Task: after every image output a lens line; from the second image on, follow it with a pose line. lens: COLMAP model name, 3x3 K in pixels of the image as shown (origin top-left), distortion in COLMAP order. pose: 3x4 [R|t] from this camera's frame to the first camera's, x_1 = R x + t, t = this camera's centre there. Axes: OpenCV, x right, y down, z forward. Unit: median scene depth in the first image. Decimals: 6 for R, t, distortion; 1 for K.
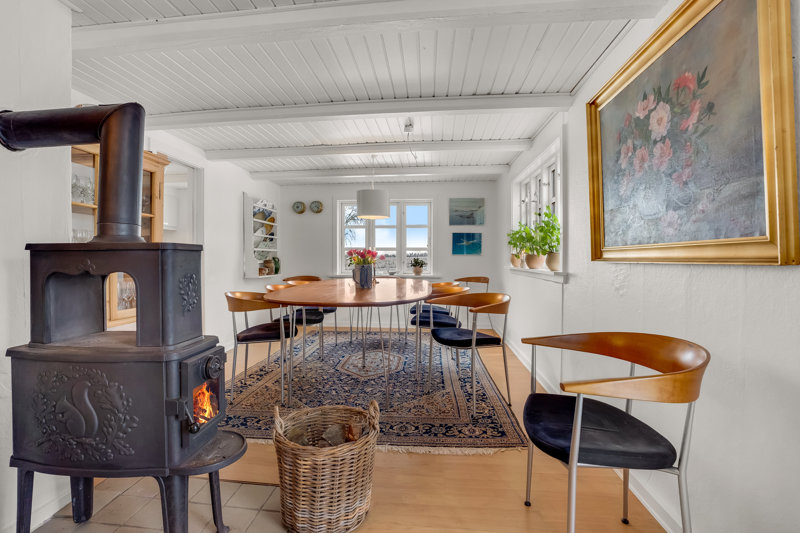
lens RADIAL K [[367.5, 0, 397.1], [0, 367.5, 263.4], [0, 0, 1]] dist [-0.043301, 0.000428]
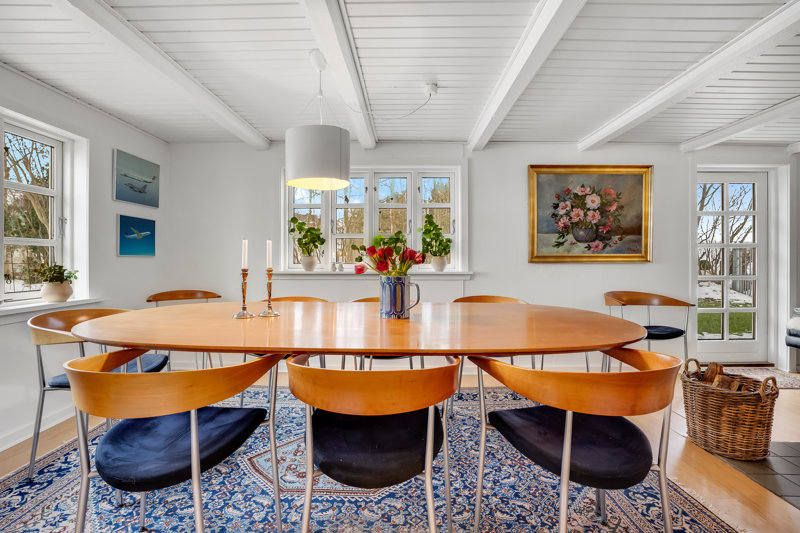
lens RADIAL K [[367.5, 0, 393.7], [0, 367.5, 259.8], [0, 0, 1]] dist [-0.043301, 0.000428]
pose [[-0.064169, -0.002752, 0.997935, -0.538827], [0.016319, 0.999860, 0.003807, -0.017589], [-0.997806, 0.016530, -0.064115, 0.862091]]
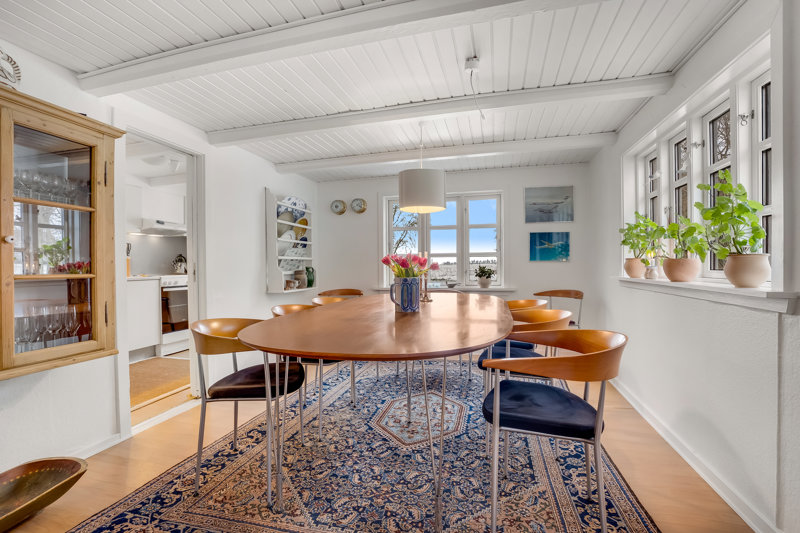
lens RADIAL K [[367.5, 0, 397.8], [0, 367.5, 273.7], [0, 0, 1]] dist [-0.043301, 0.000428]
pose [[0.986415, -0.007740, -0.164089, 0.003971], [0.008750, 0.999947, 0.005437, -0.005426], [0.164038, -0.006799, 0.986431, 0.273175]]
